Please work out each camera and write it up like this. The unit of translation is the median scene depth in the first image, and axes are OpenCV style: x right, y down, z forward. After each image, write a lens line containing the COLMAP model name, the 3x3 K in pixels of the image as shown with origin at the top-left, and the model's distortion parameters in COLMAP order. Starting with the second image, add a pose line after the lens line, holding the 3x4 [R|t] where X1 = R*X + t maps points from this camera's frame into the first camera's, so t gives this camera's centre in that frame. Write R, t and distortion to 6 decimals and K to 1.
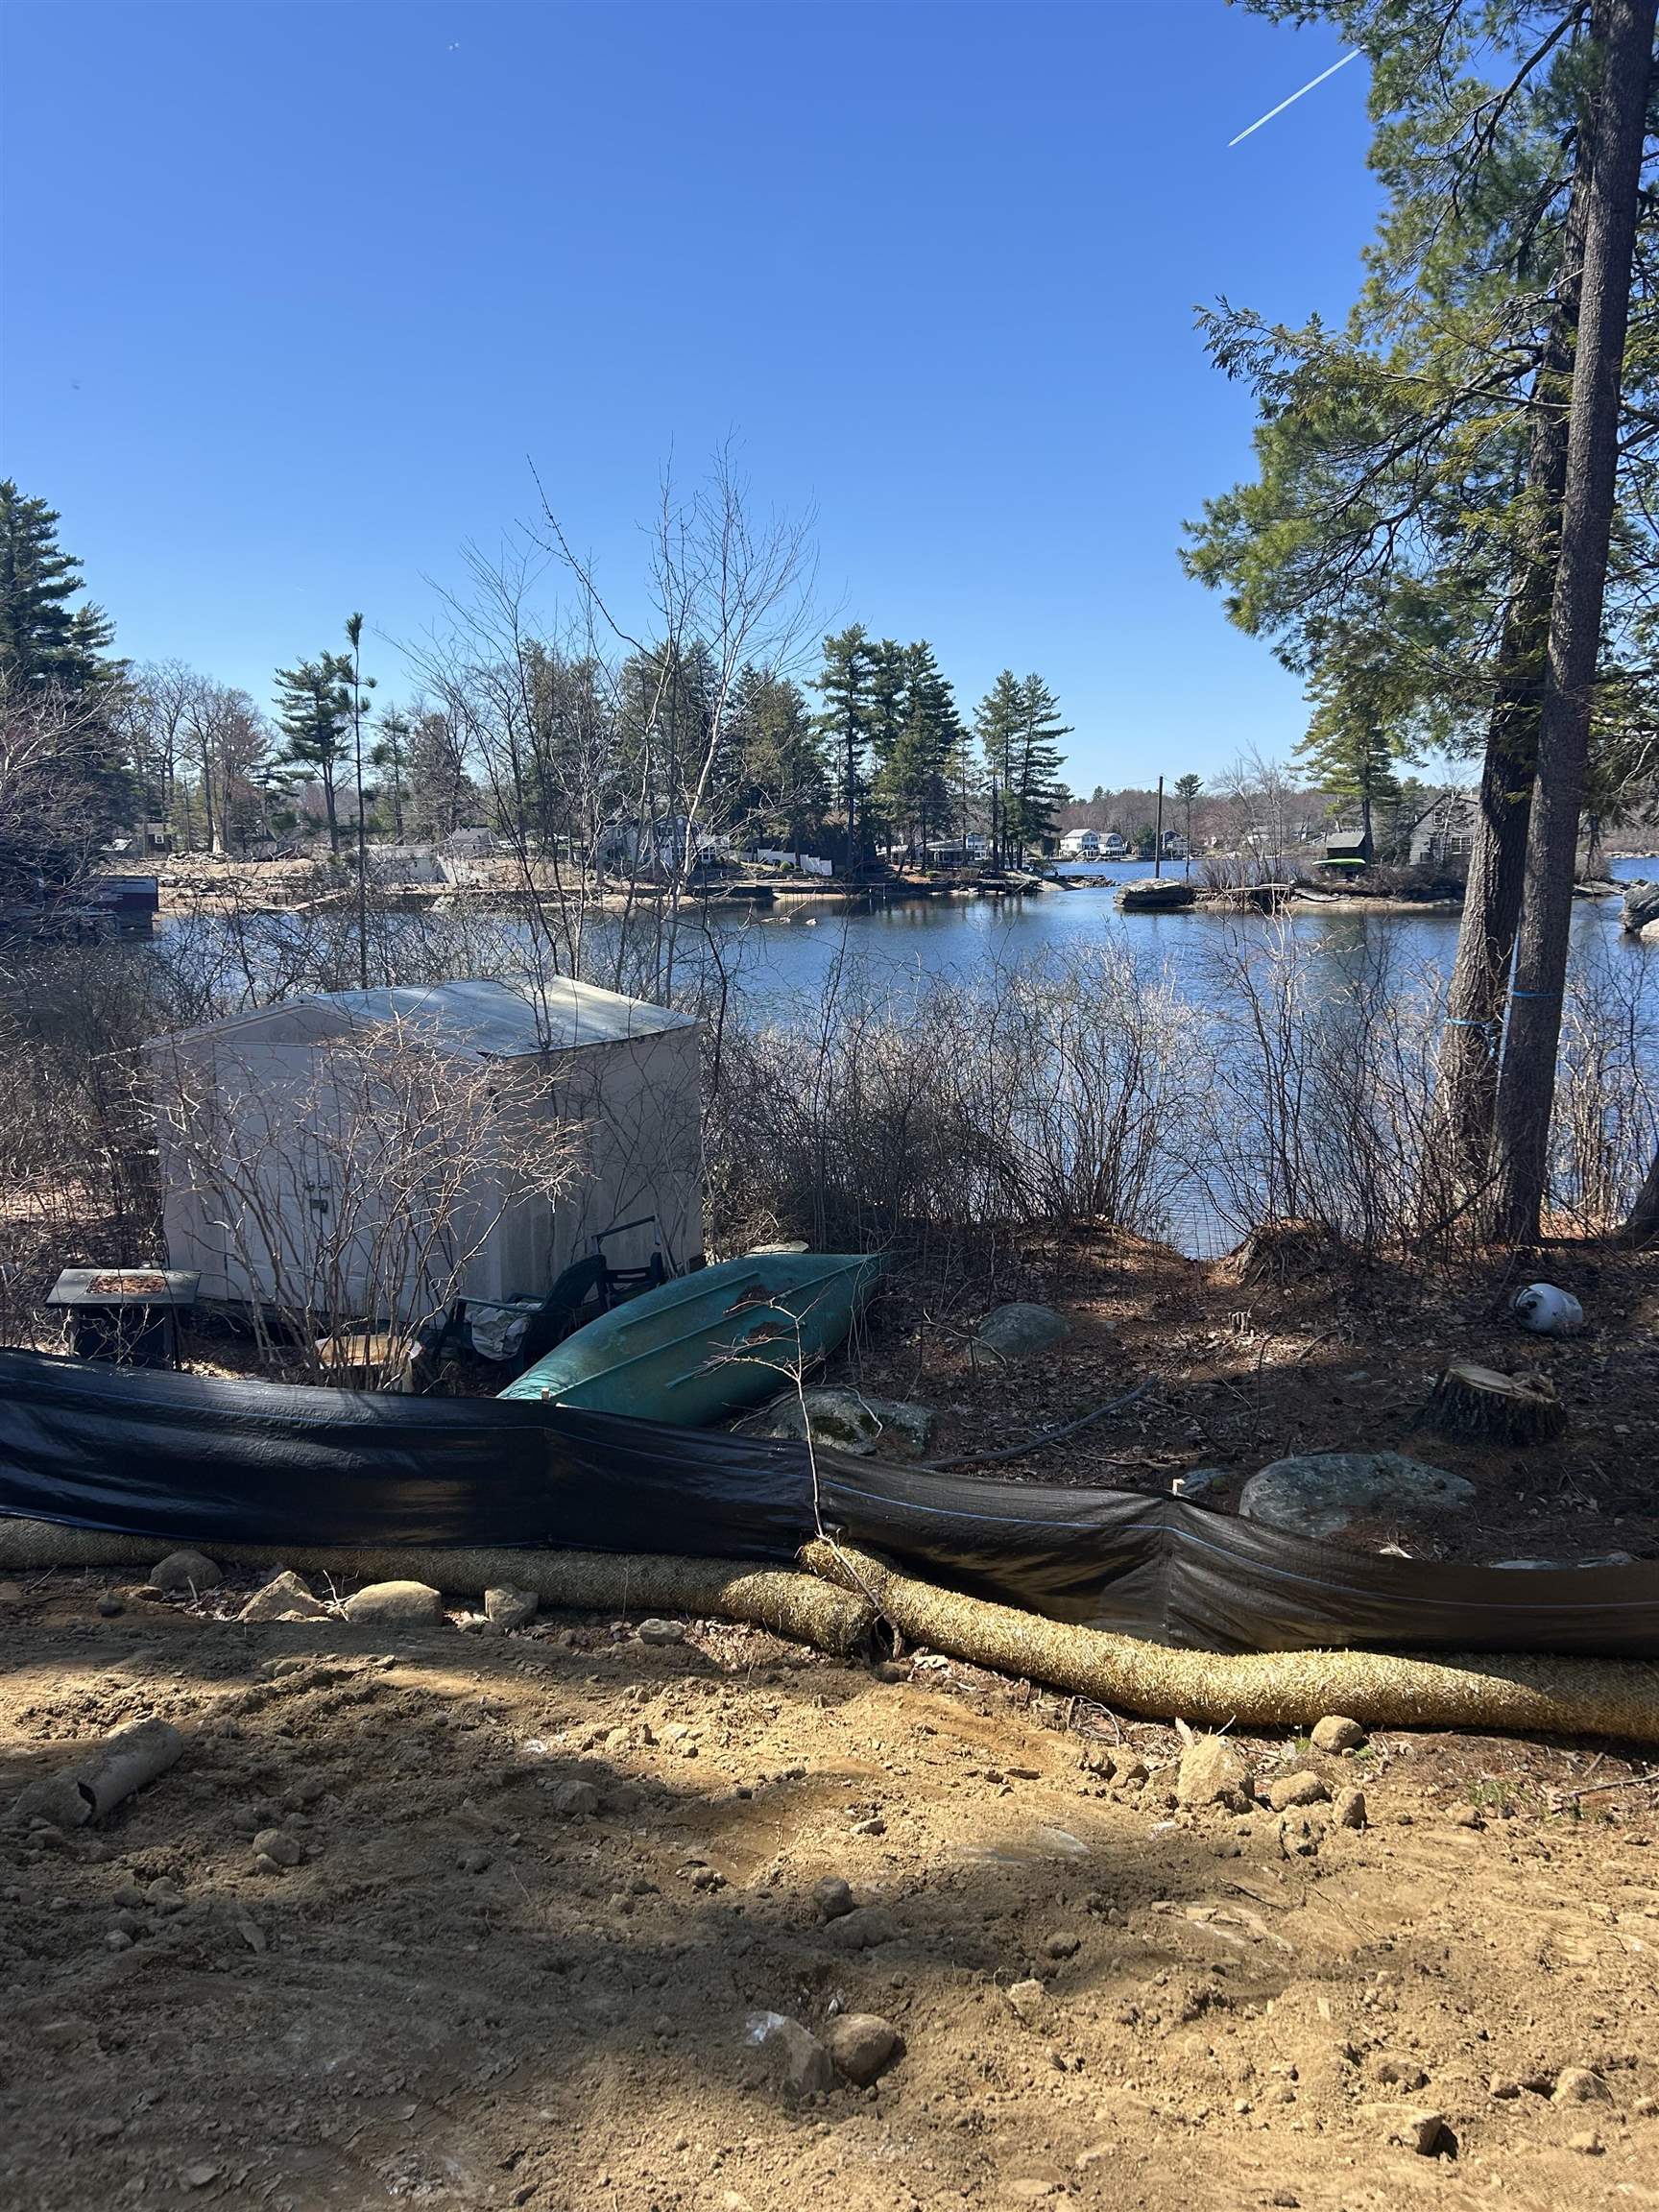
lens RADIAL K [[1582.4, 0, 829.5], [0, 1582.4, 1106.0], [0, 0, 1]] dist [0.021589, -0.037265]
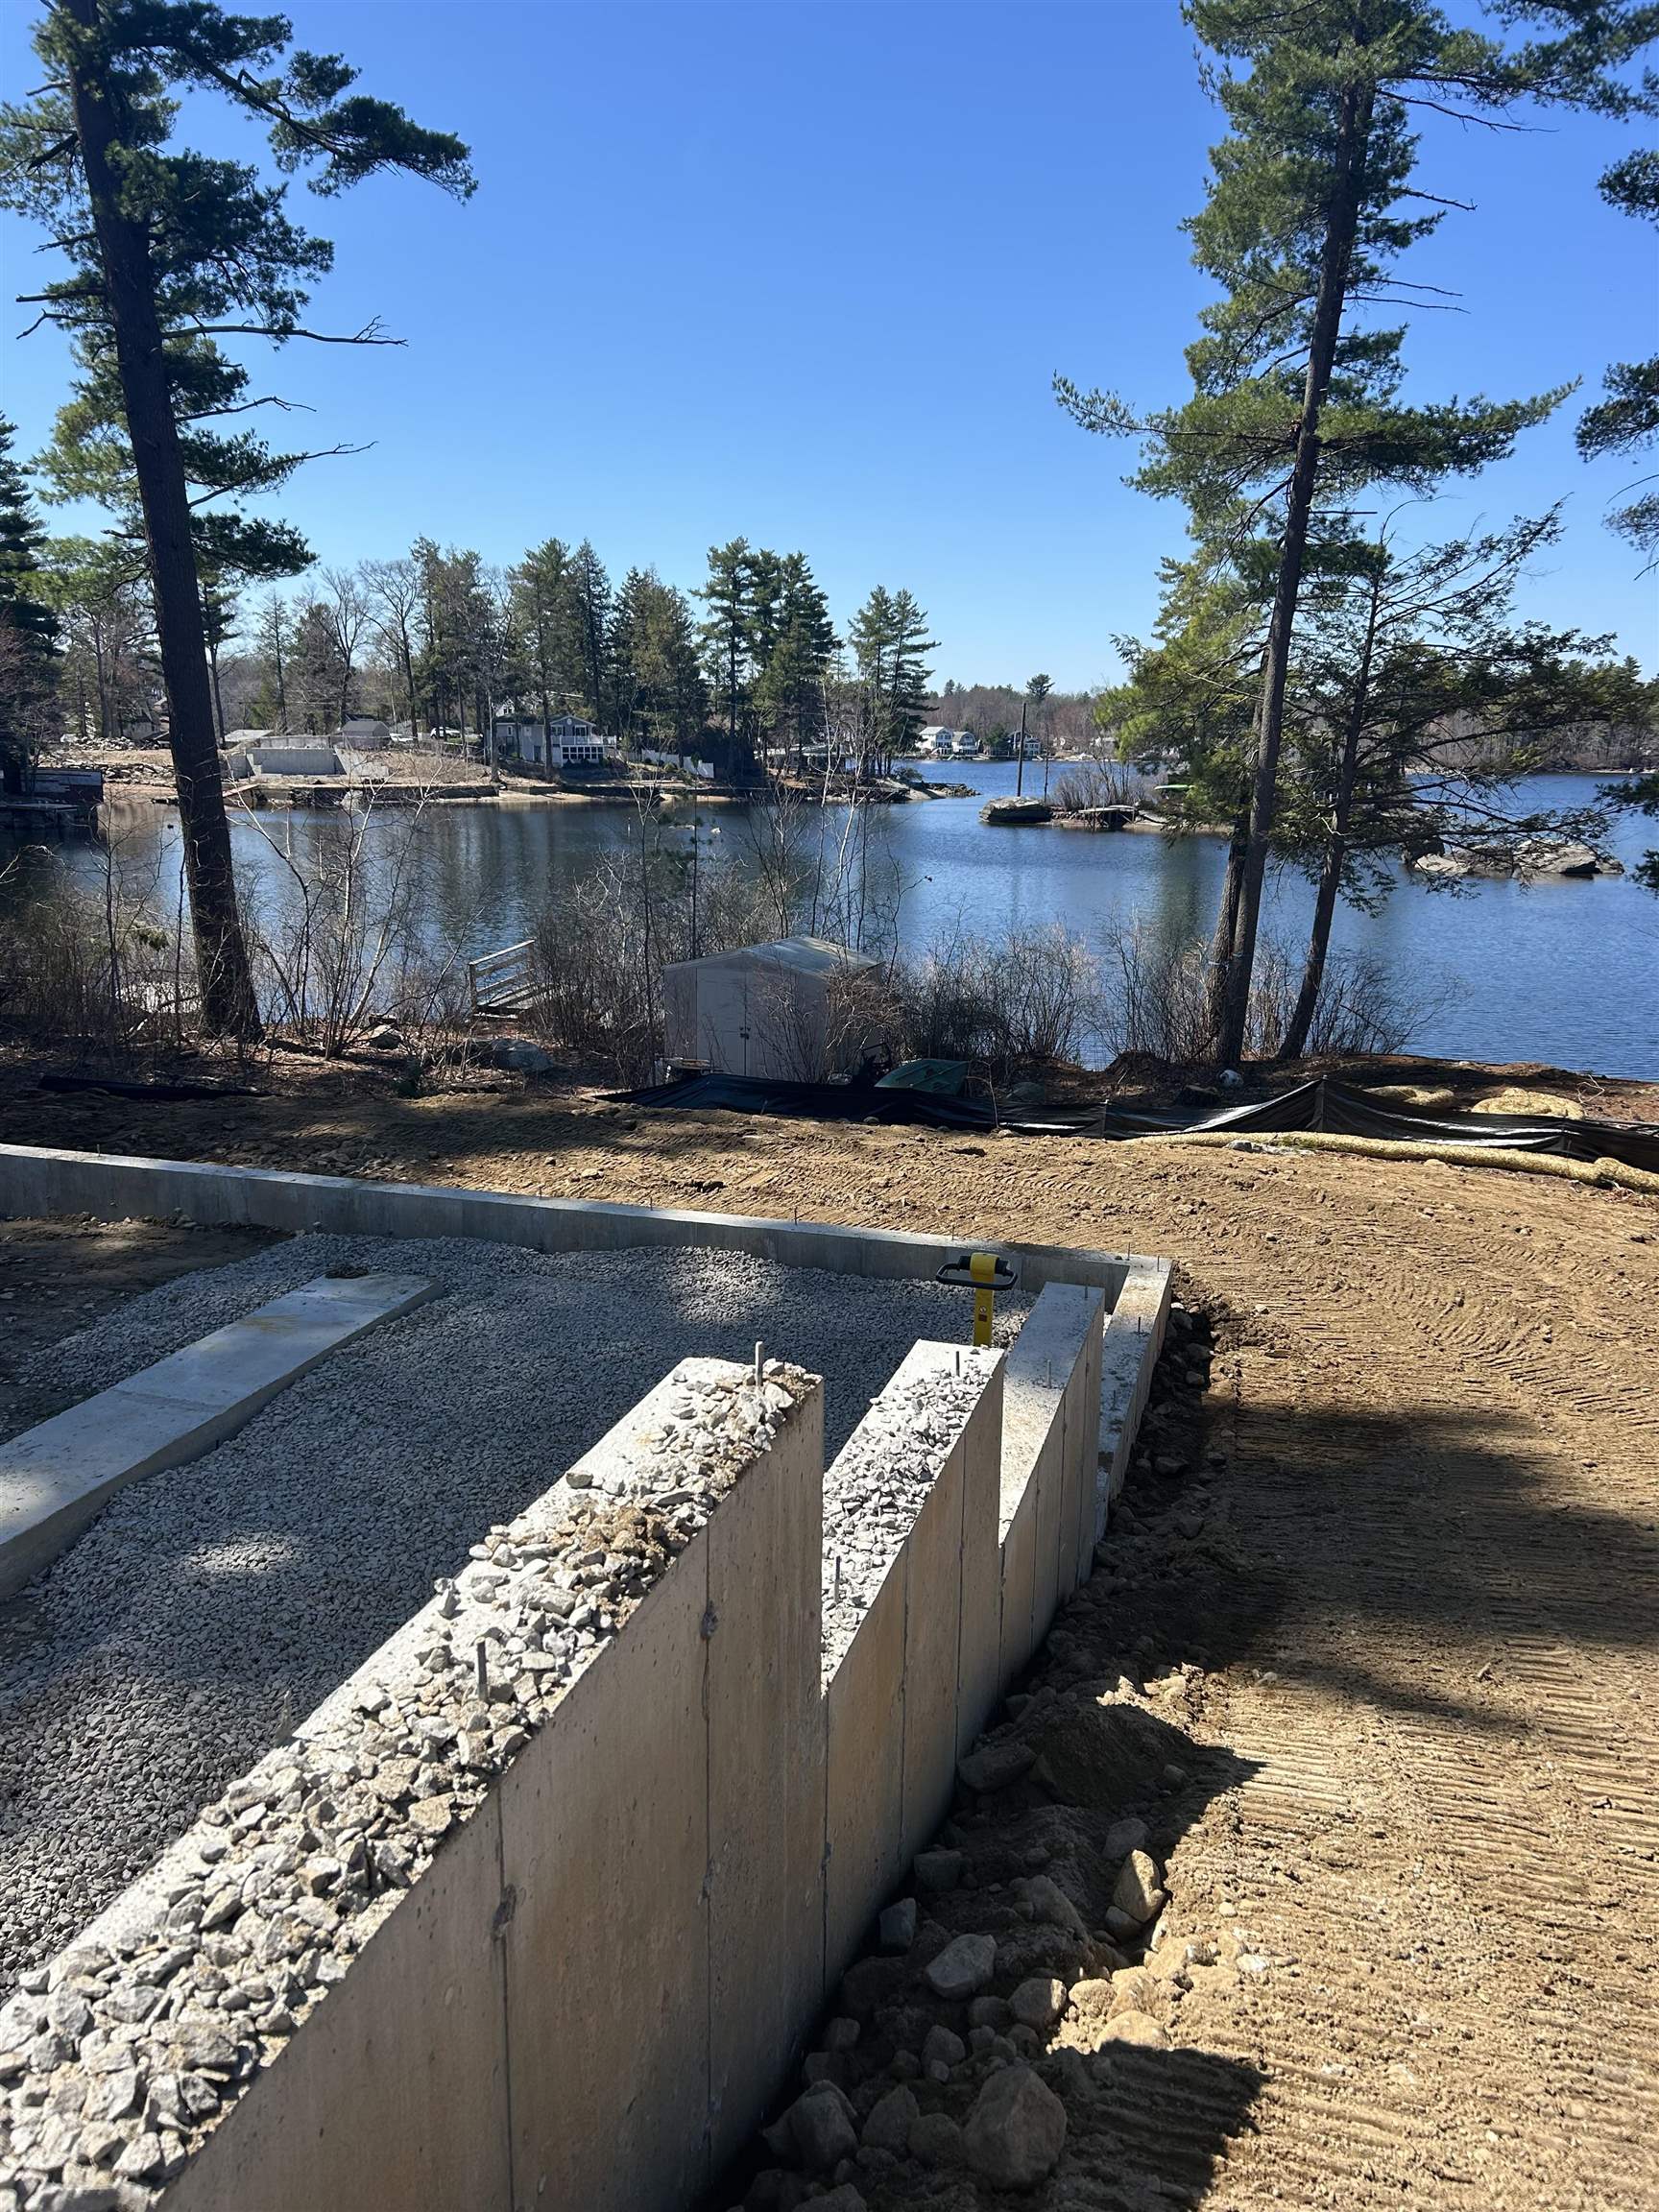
lens RADIAL K [[1582.4, 0, 829.5], [0, 1582.4, 1106.0], [0, 0, 1]] dist [0.021589, -0.037265]
pose [[0.995133, 0.009087, 0.098126, -0.119296], [-0.015874, 0.997517, 0.068616, -0.000522], [-0.097258, -0.069840, 0.992806, -0.395185]]
